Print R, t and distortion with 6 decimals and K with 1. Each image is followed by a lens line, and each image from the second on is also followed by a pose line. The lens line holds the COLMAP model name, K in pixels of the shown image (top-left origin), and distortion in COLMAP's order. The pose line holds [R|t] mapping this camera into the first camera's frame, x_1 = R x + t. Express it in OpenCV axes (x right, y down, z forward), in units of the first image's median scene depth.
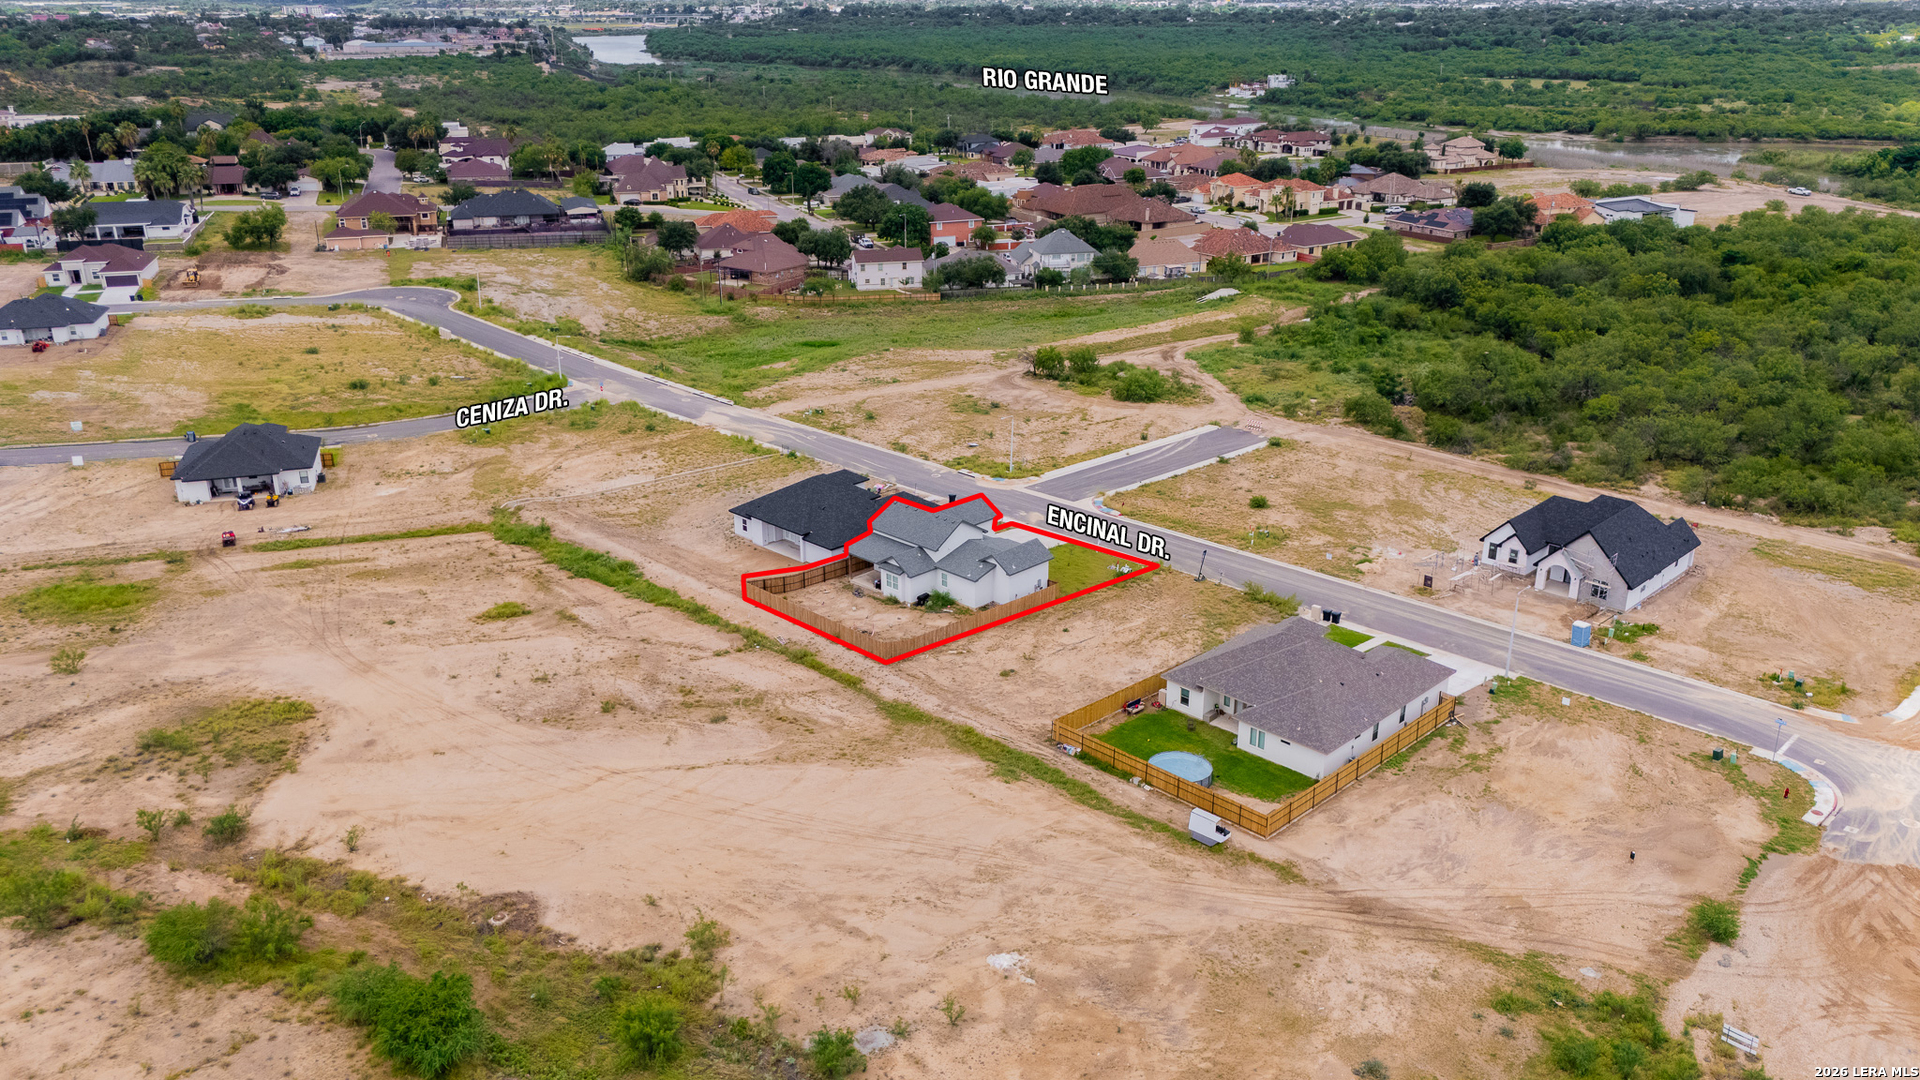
lens RADIAL K [[1419.6, 0, 921.3], [0, 1419.6, 542.7], [0, 0, 1]] dist [0.112538, -0.140307]
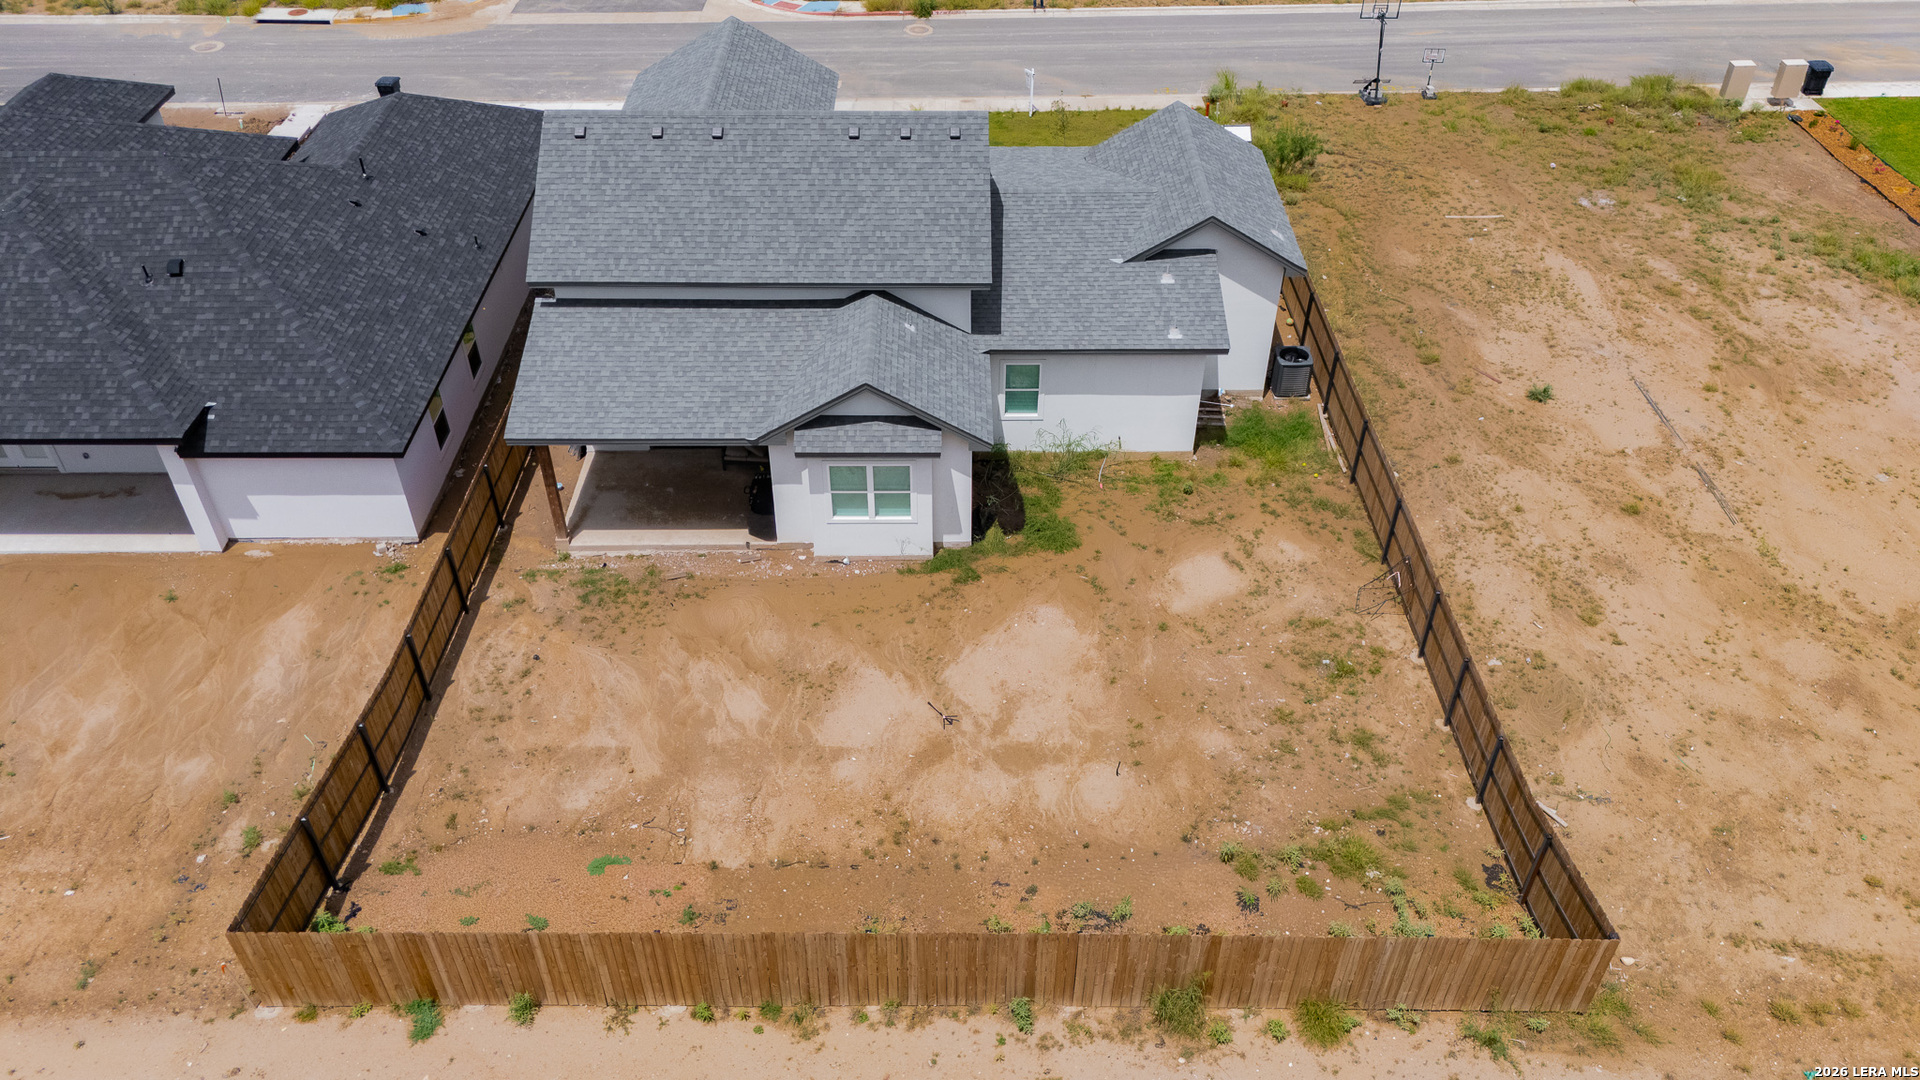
lens RADIAL K [[1419.6, 0, 921.3], [0, 1419.6, 542.7], [0, 0, 1]] dist [0.112538, -0.140307]
pose [[0.710105, -0.449764, 0.541721, -0.133919], [0.254342, 0.881291, 0.398293, -0.049430], [-0.656552, -0.145047, 0.740203, 0.818980]]
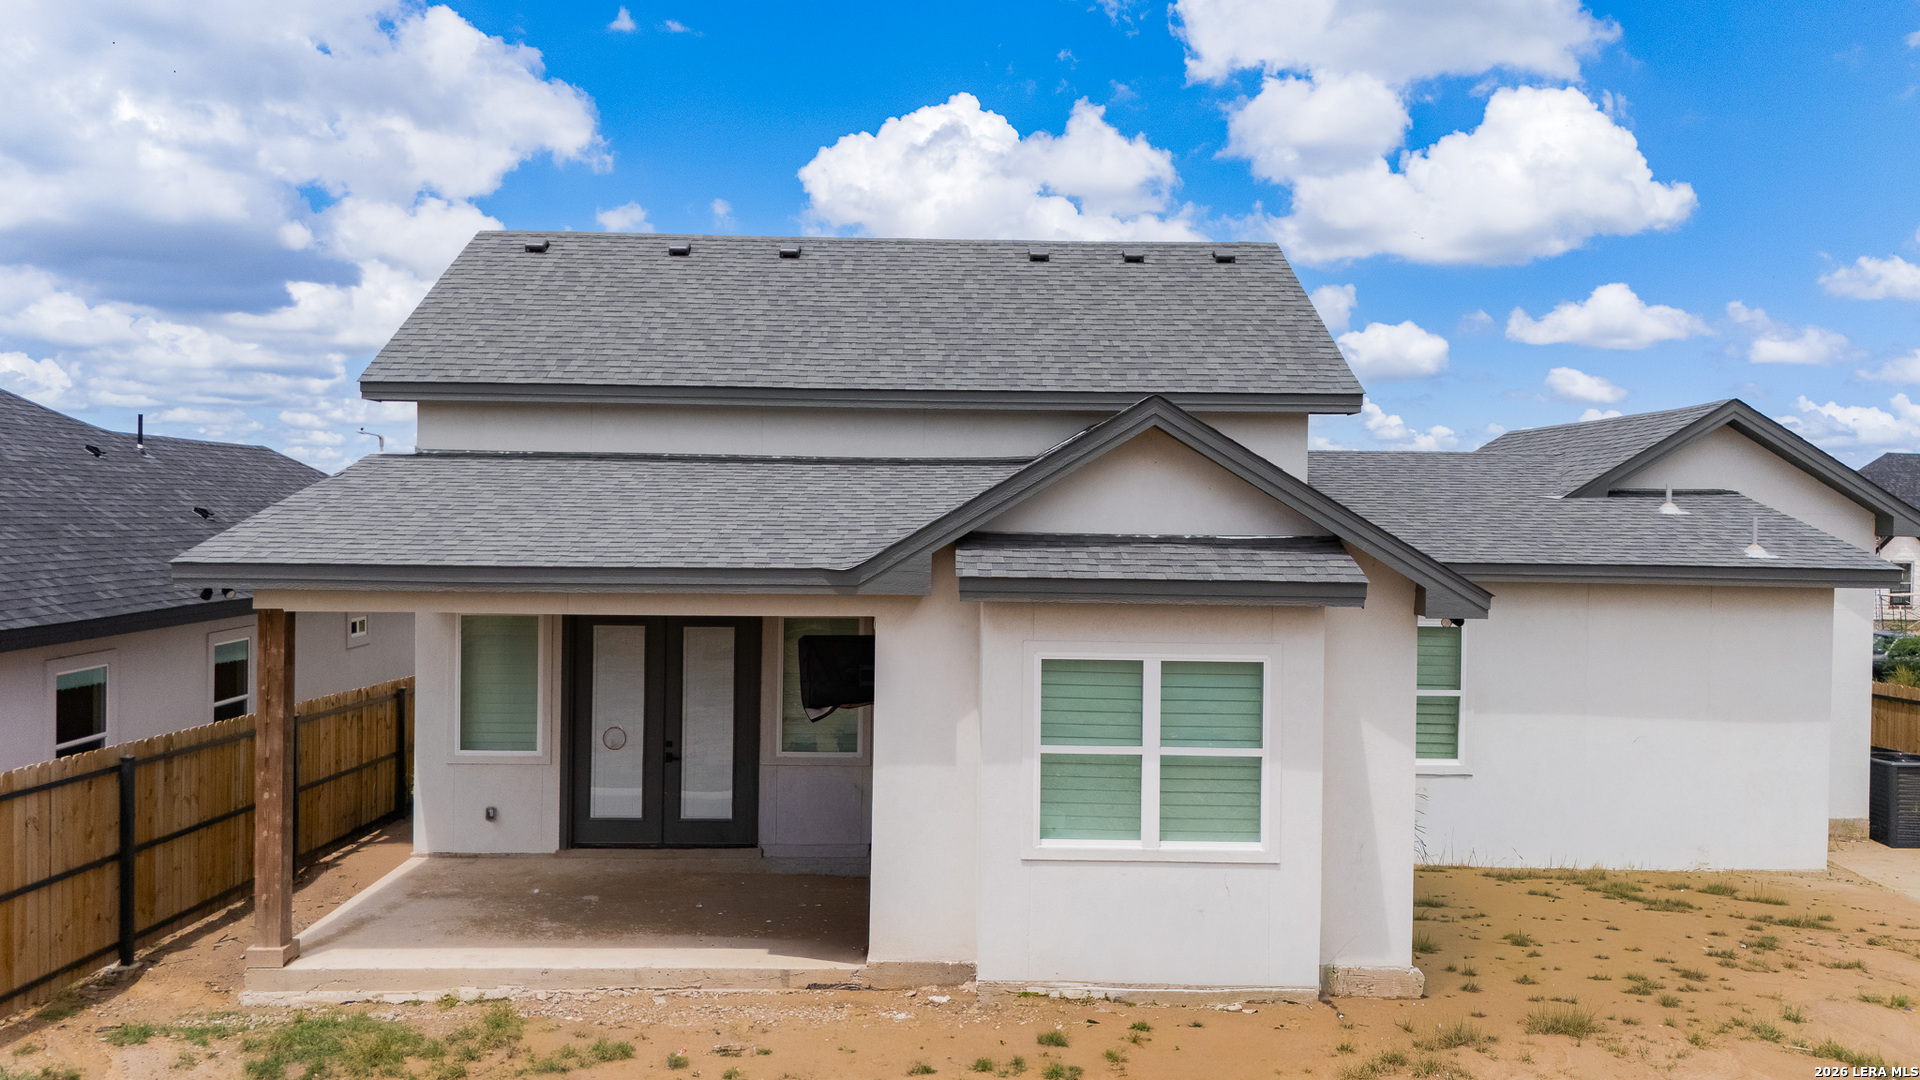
lens RADIAL K [[1419.6, 0, 921.3], [0, 1419.6, 542.7], [0, 0, 1]] dist [0.112538, -0.140307]
pose [[0.708133, 0.015575, 0.705907, -0.083662], [0.233578, 0.938300, -0.255017, 0.033188], [-0.666325, 0.345470, 0.660804, 0.936718]]
